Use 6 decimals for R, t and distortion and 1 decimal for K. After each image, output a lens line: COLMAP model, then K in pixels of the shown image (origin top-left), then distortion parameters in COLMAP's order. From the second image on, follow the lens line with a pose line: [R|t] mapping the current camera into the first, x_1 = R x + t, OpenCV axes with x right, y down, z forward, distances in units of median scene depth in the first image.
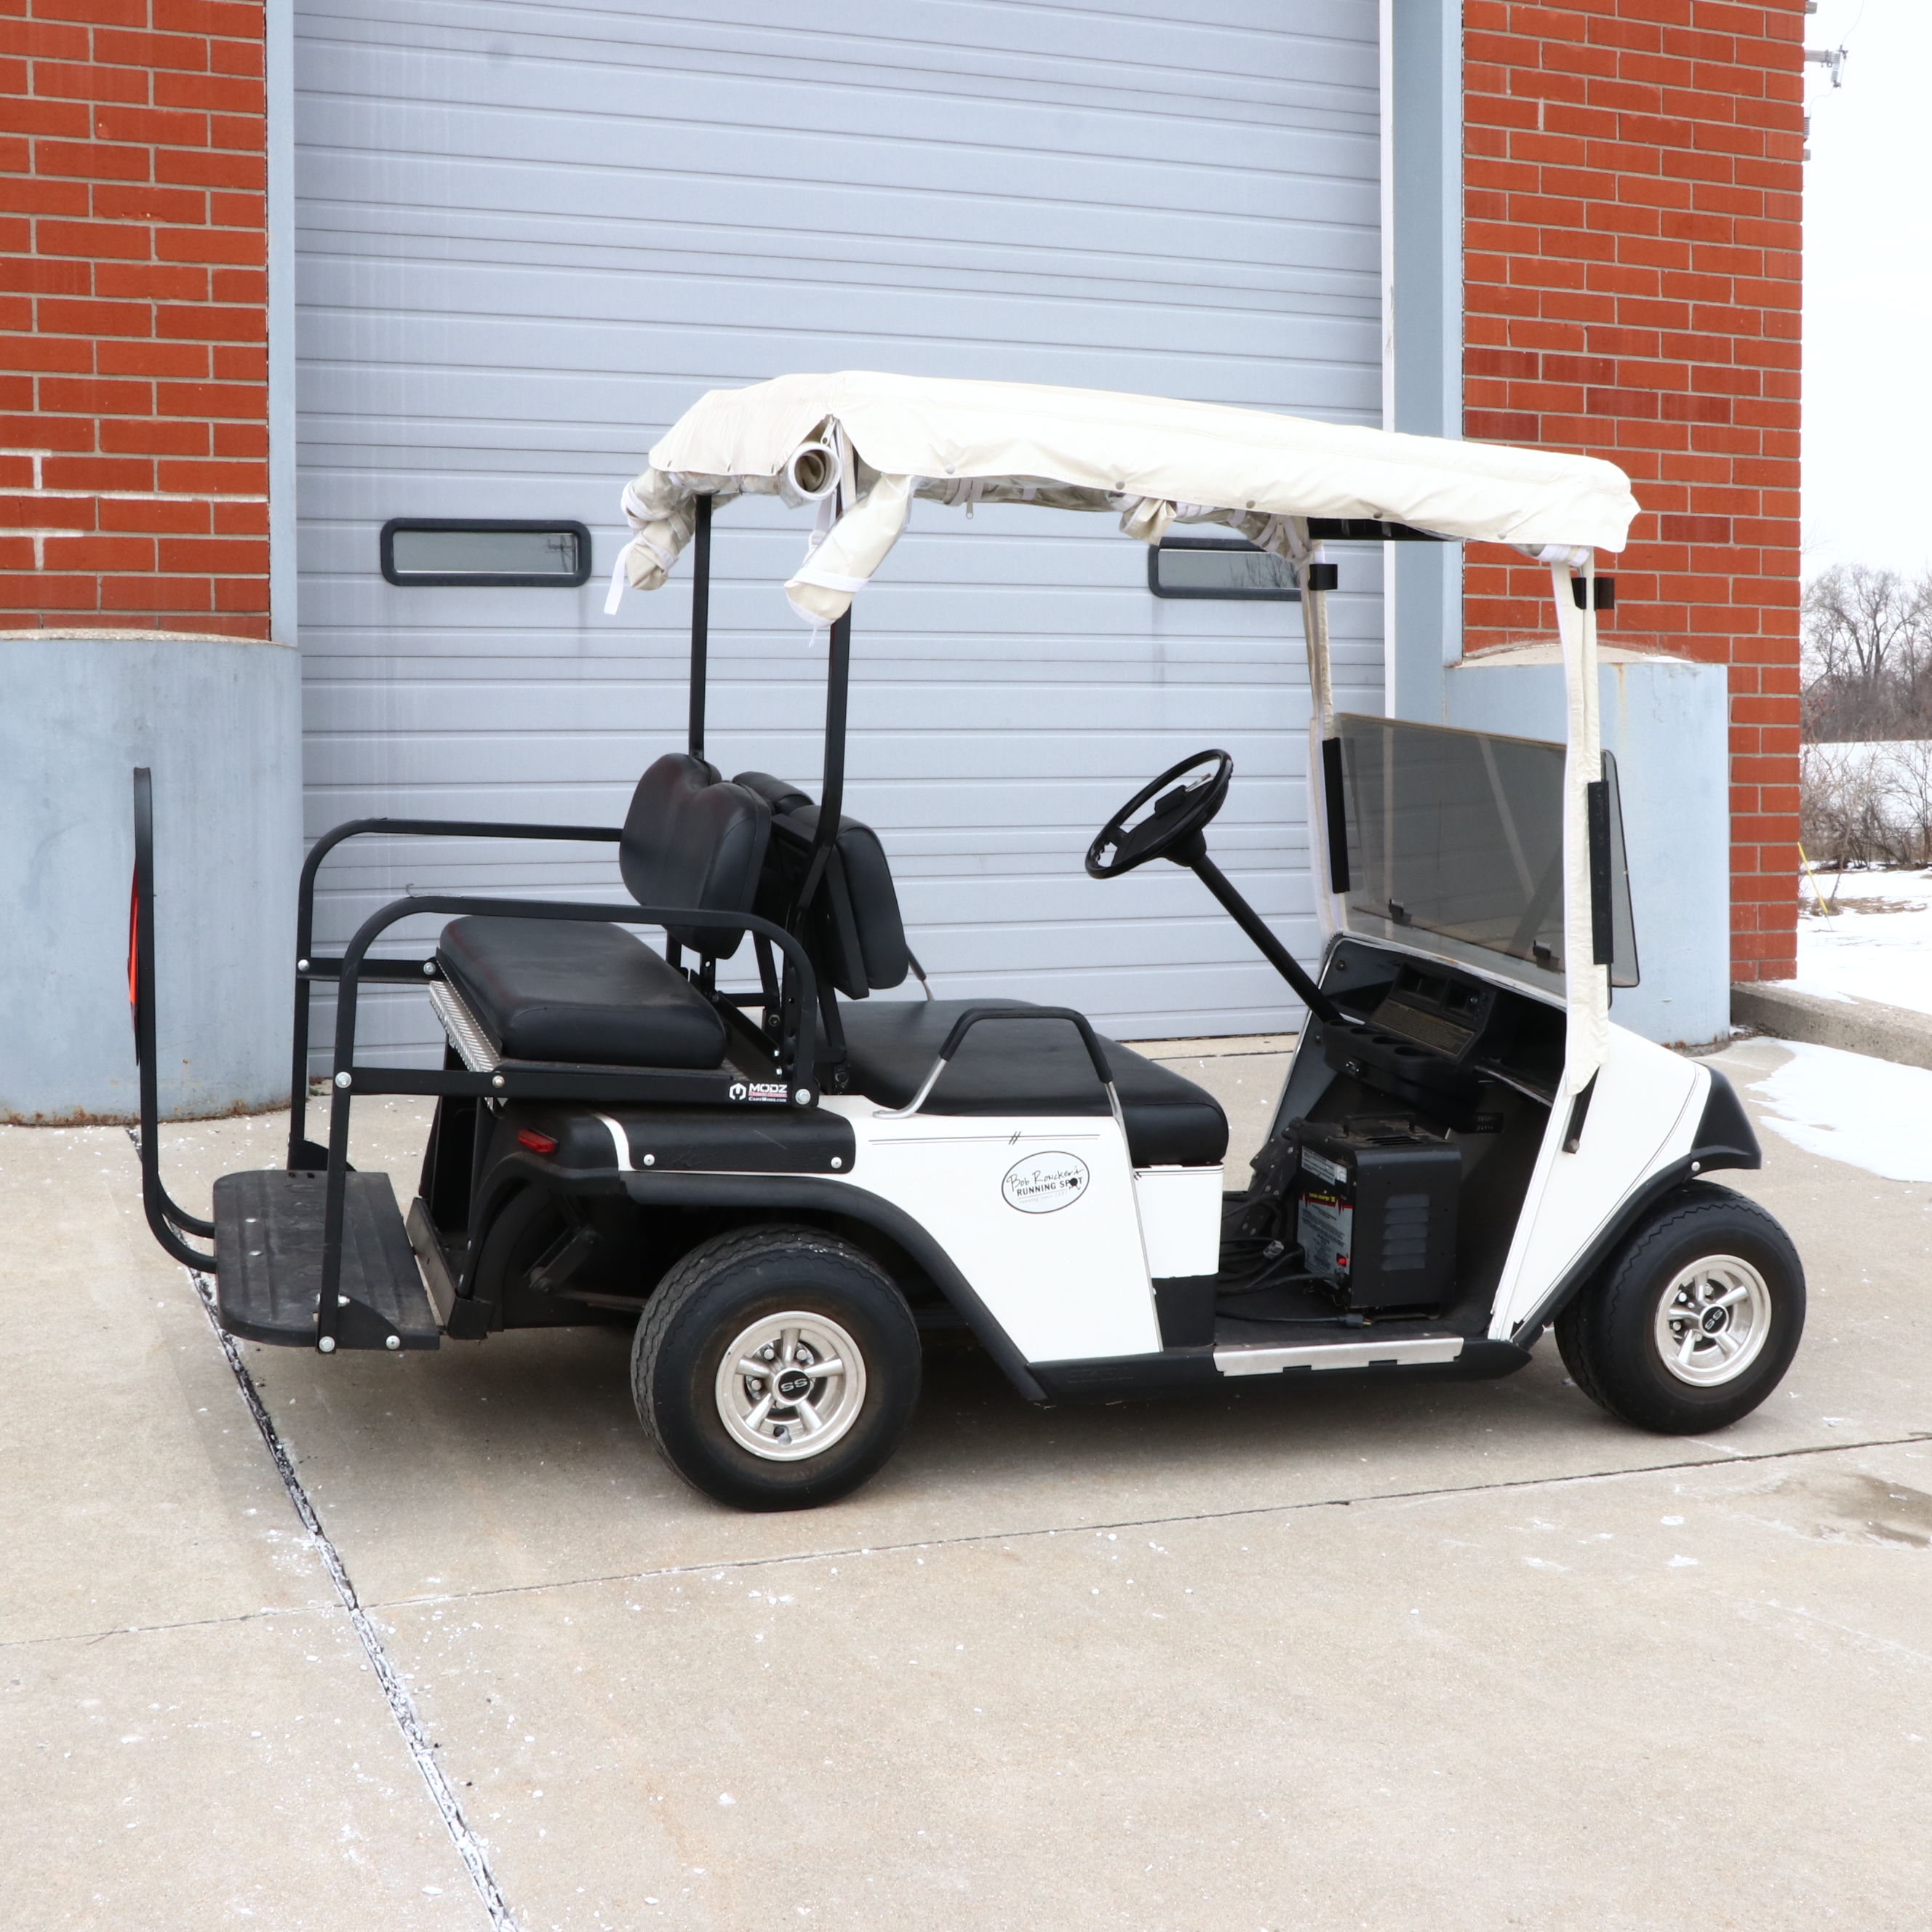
lens RADIAL K [[2661.9, 0, 1018.9], [0, 2661.9, 924.9], [0, 0, 1]] dist [-0.153313, 0.272028]
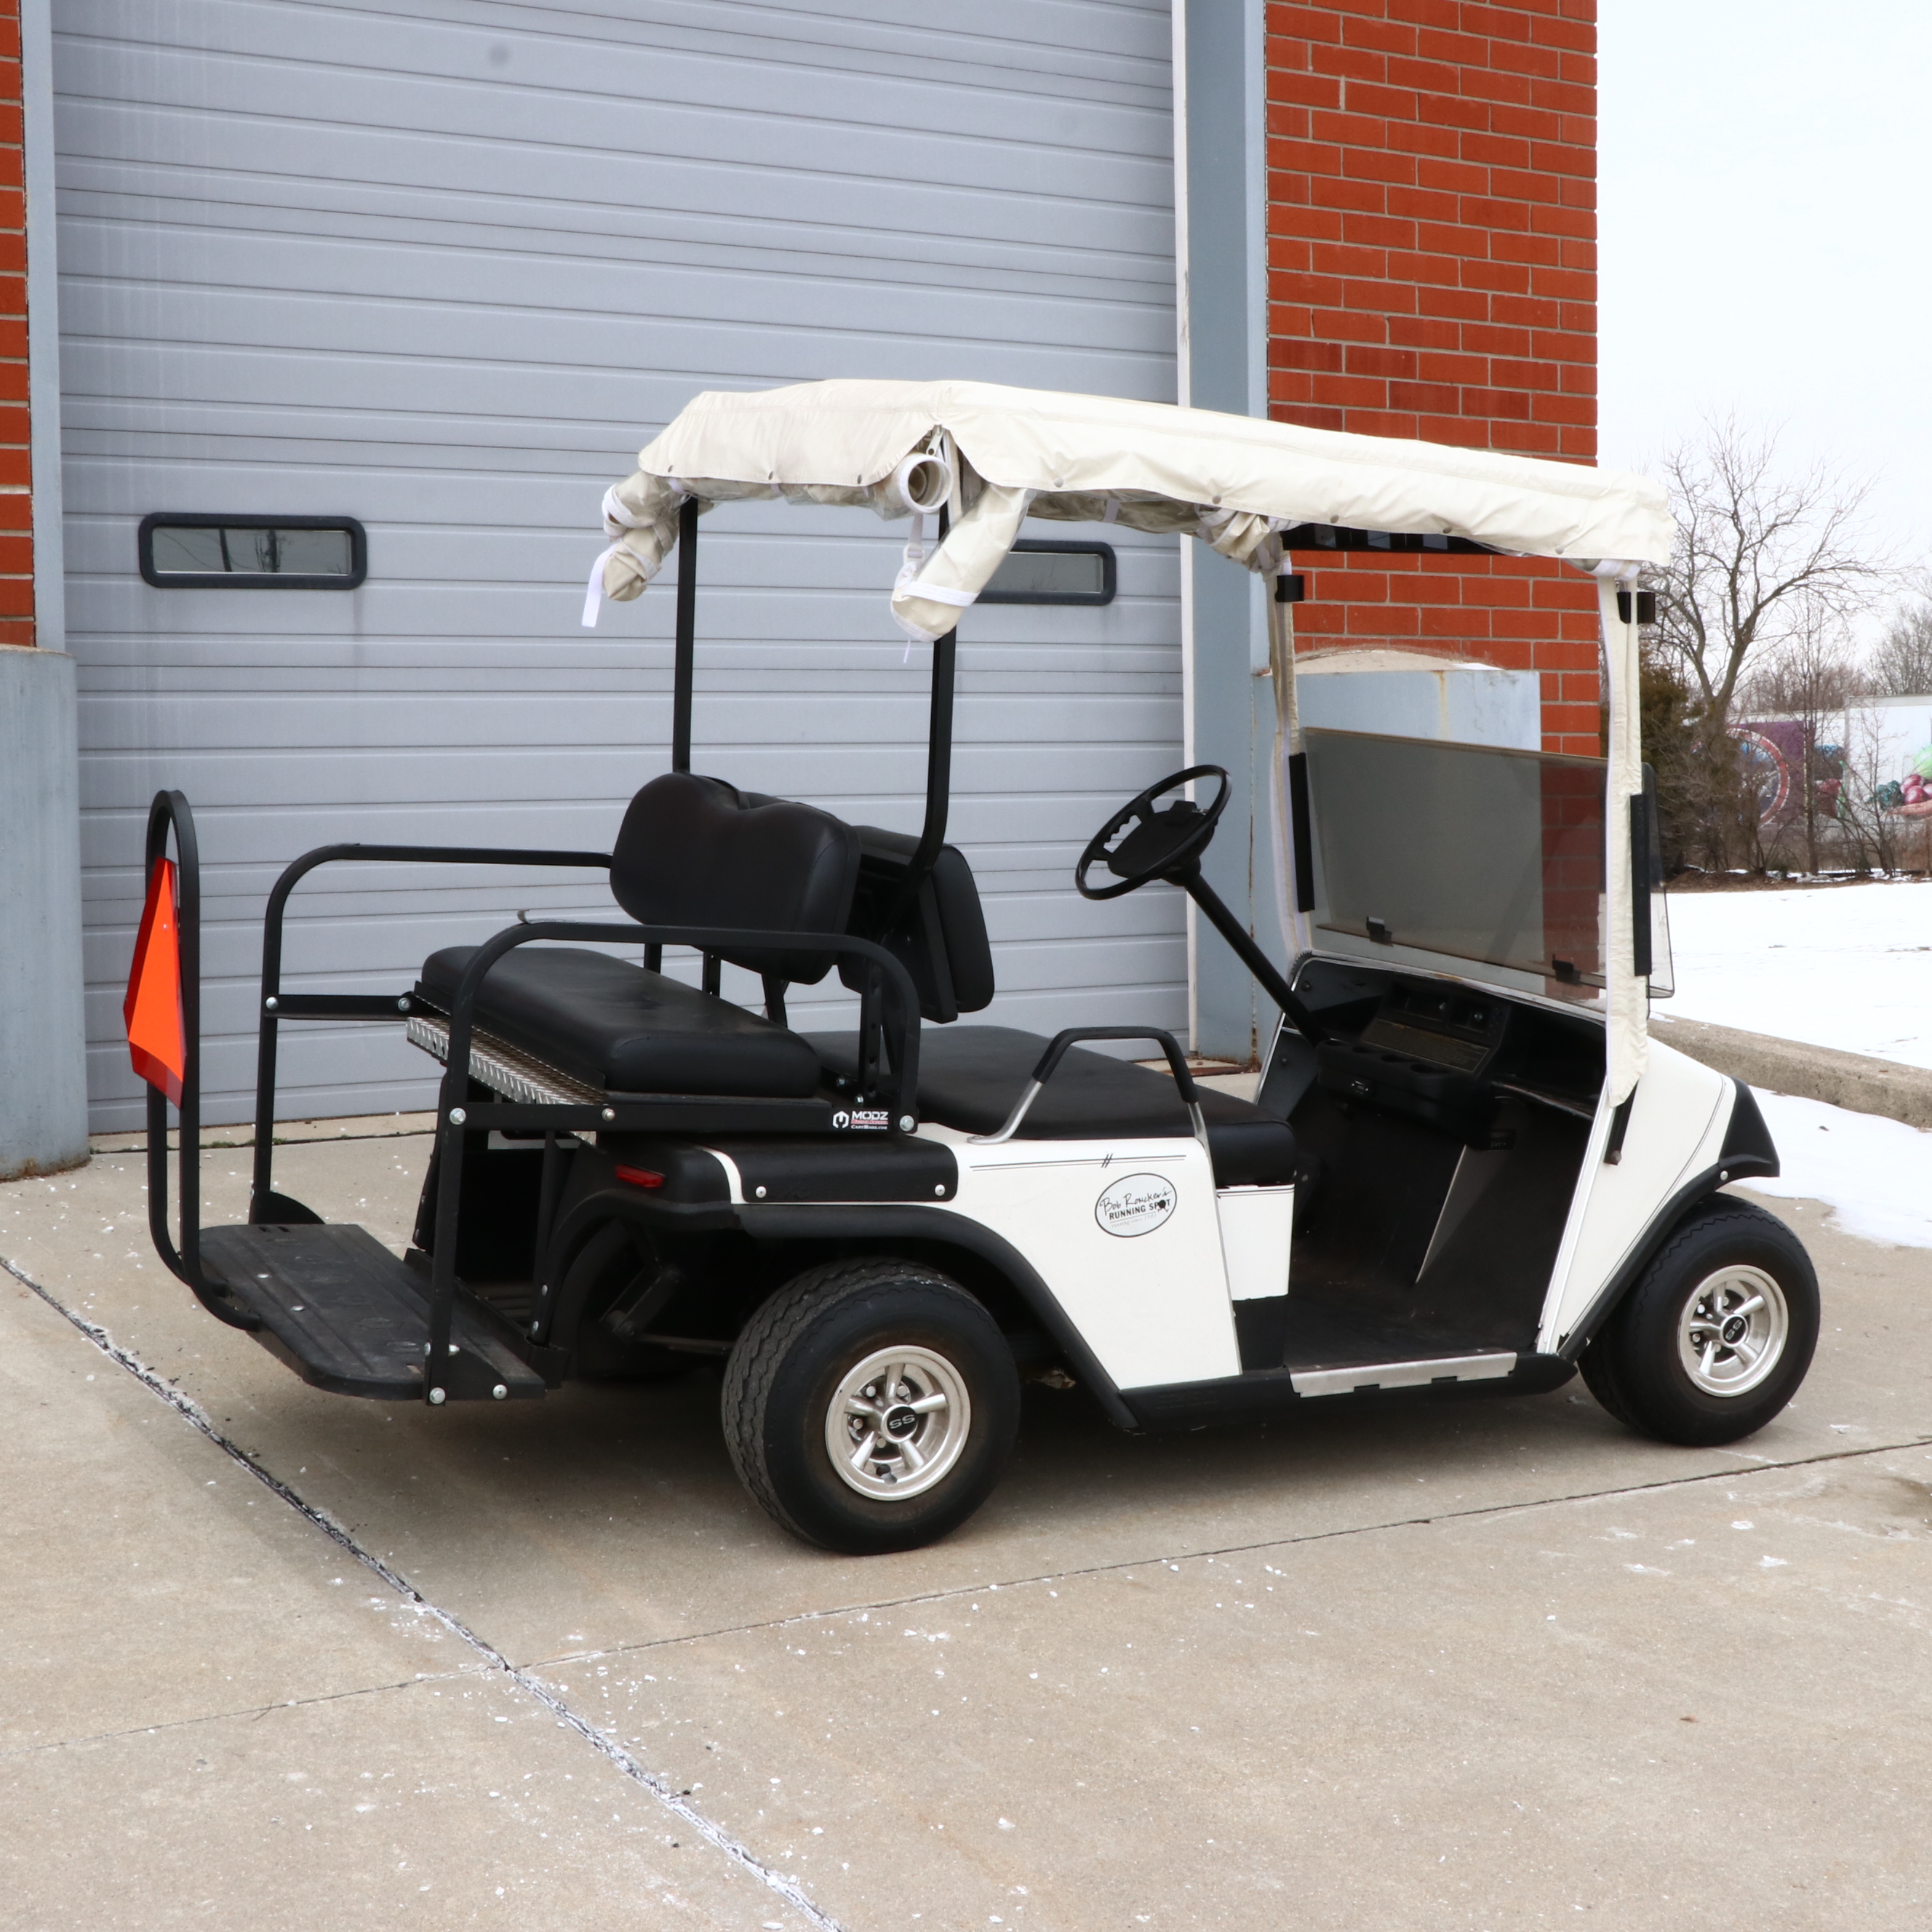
lens RADIAL K [[2972.2, 0, 1012.3], [0, 2972.2, 924.4], [0, 0, 1]] dist [-0.091735, 0.221110]
pose [[0.987590, -0.014085, 0.156418, -0.180934], [0.015921, 0.999818, -0.010492, 0.003150], [-0.156242, 0.012852, 0.987635, -0.070732]]
